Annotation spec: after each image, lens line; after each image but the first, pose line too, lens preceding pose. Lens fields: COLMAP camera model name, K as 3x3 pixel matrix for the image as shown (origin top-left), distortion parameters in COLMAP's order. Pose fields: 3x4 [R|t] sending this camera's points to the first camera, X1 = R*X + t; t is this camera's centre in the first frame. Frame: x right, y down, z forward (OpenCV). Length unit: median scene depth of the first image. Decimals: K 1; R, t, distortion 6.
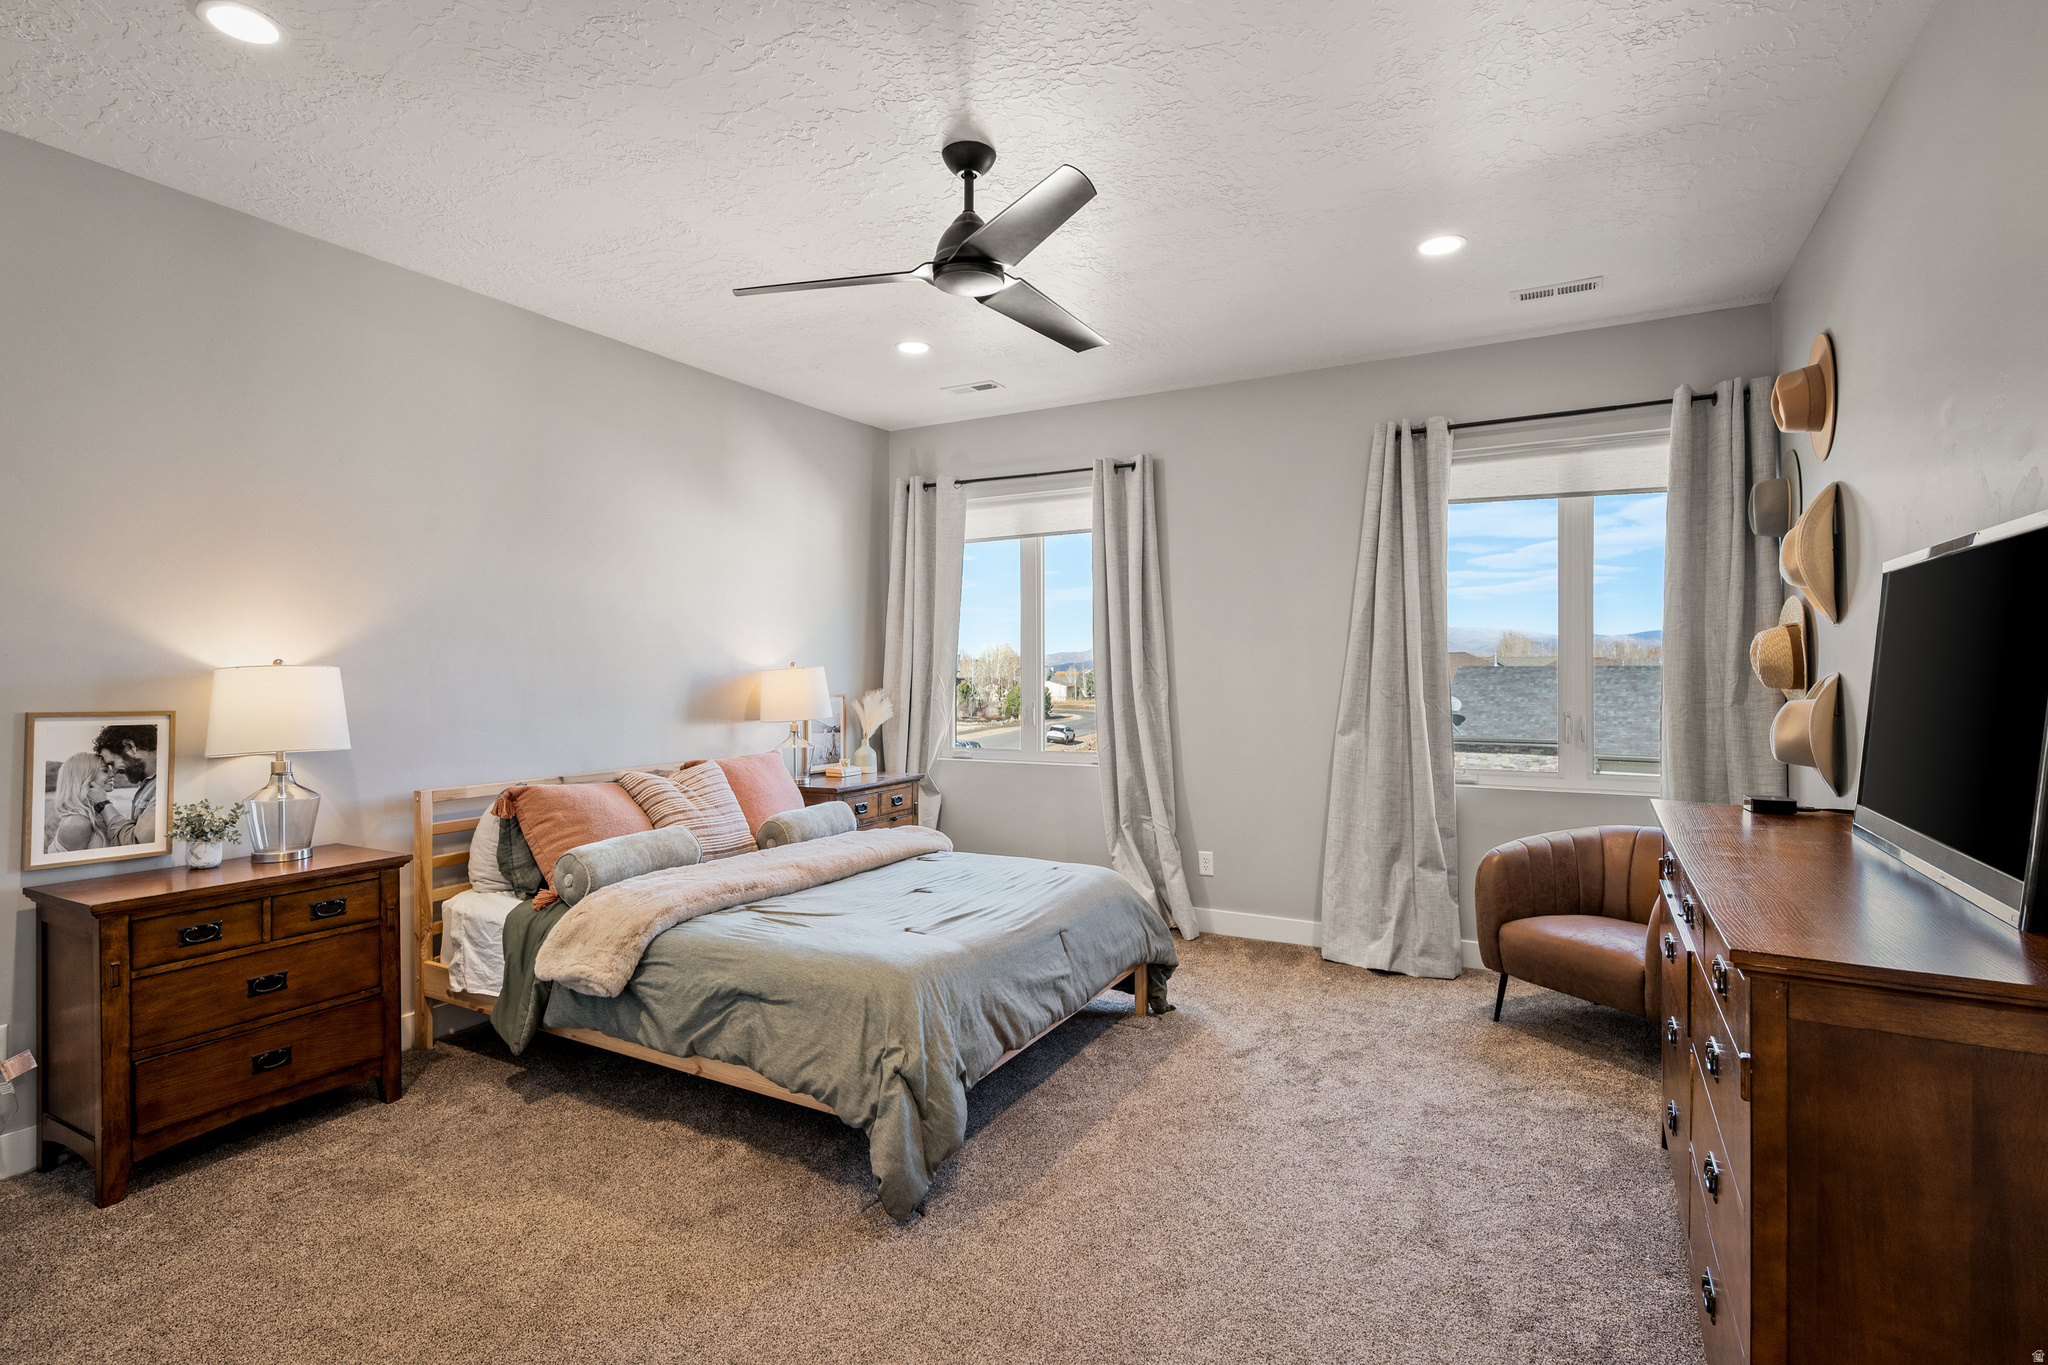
lens RADIAL K [[990.7, 0, 1020.8], [0, 990.7, 671.7], [0, 0, 1]] dist [-0.000817, 0.000113]
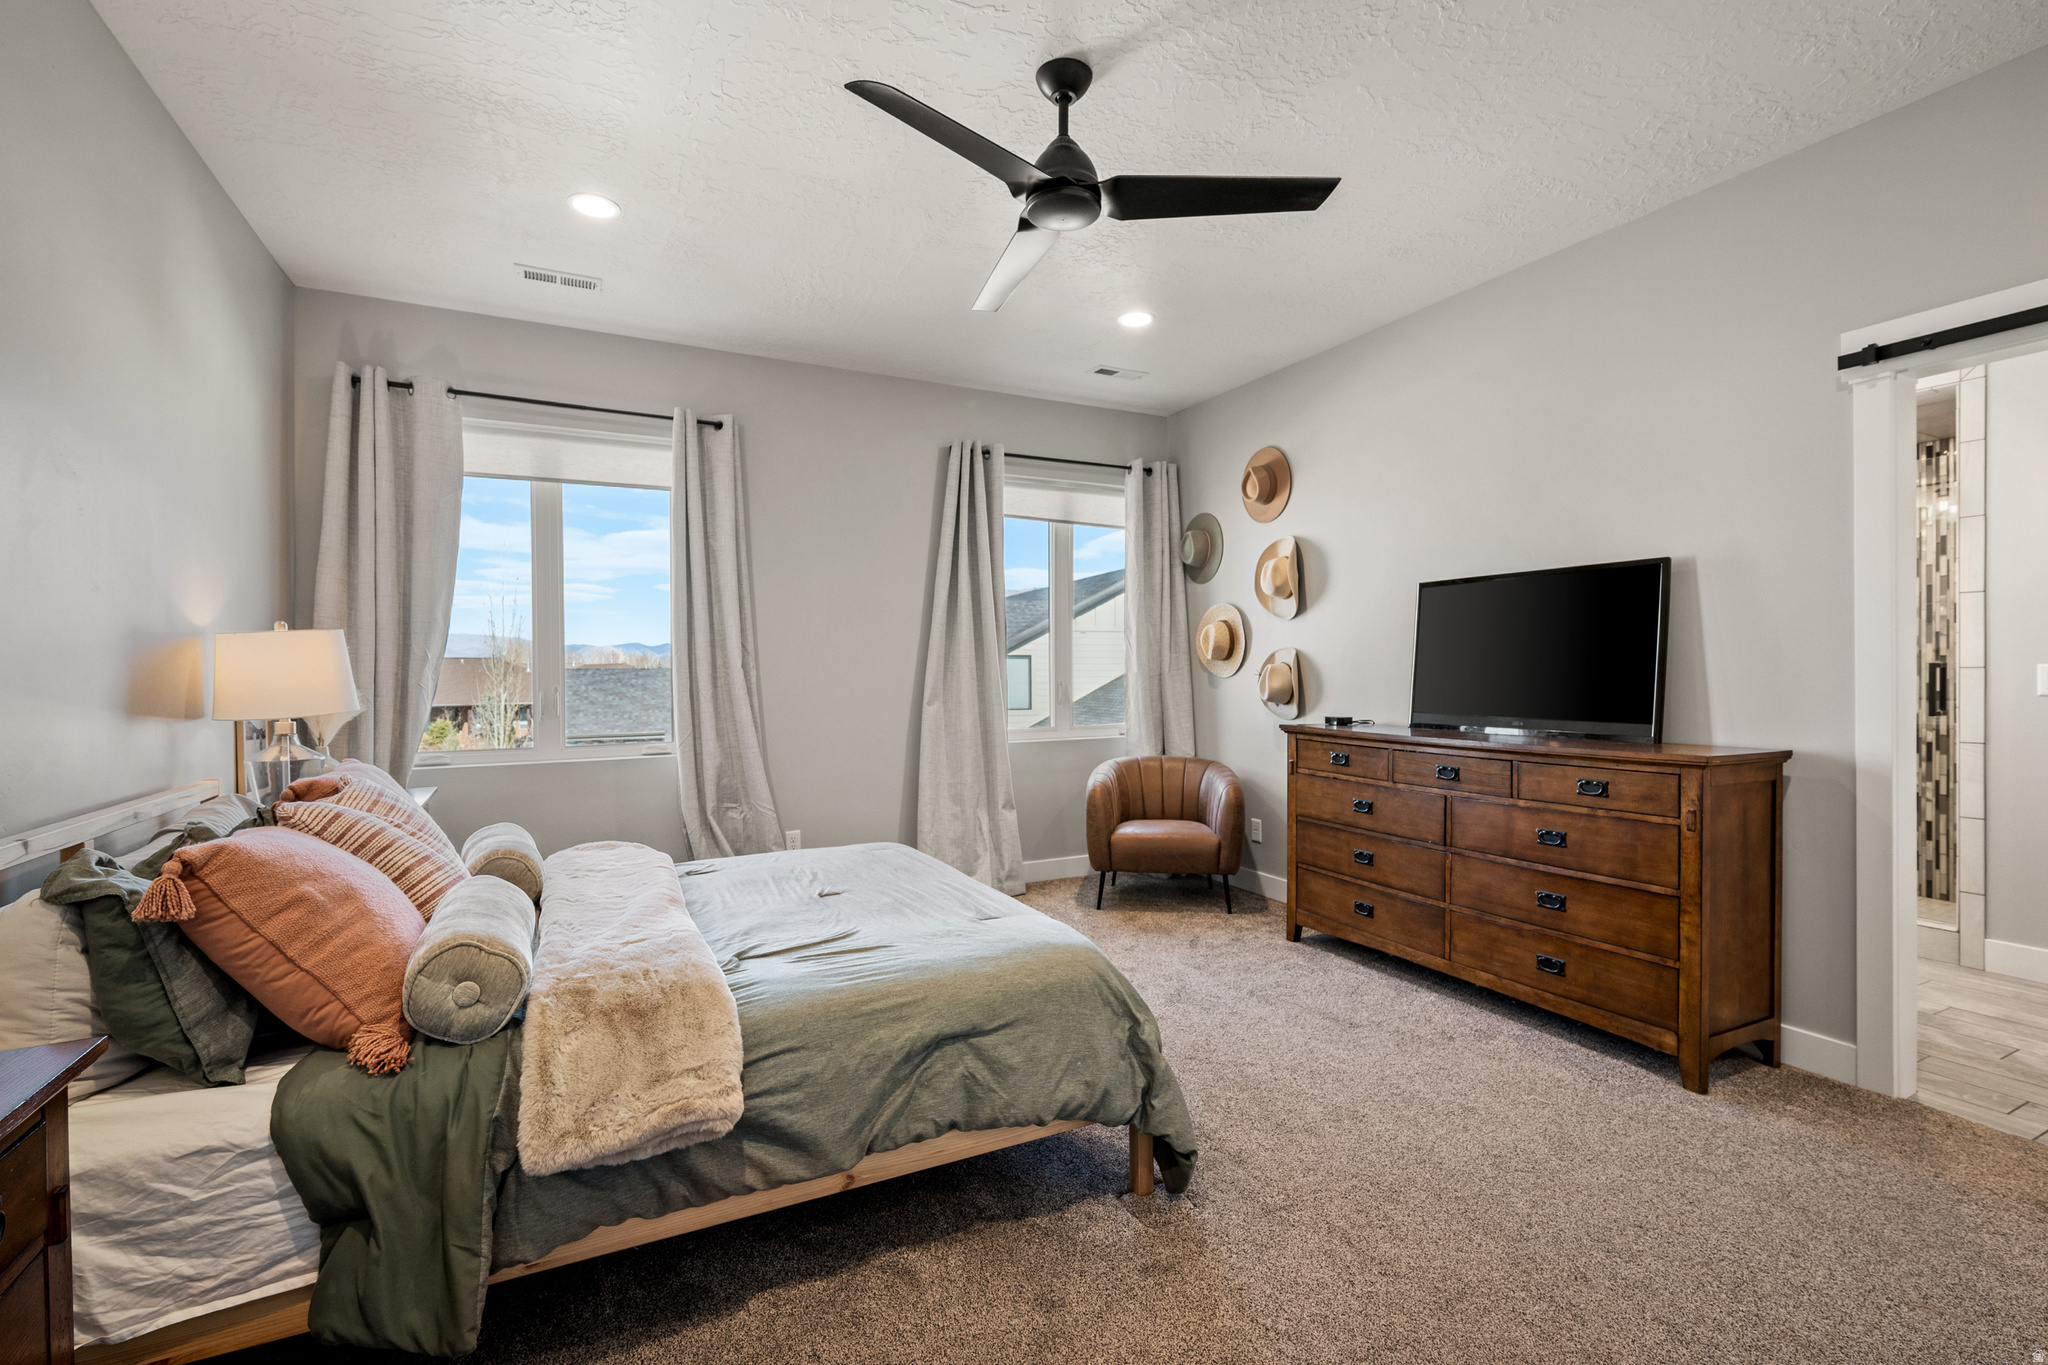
lens RADIAL K [[899.7, 0, 1023.7], [0, 899.7, 681.8], [0, 0, 1]] dist [-0.001124, 0.000194]
pose [[0.557046, -0.010807, 0.830411, -0.617568], [0.007182, 0.999941, 0.008196, 0.037435], [-0.830450, 0.001398, 0.557091, 0.433209]]
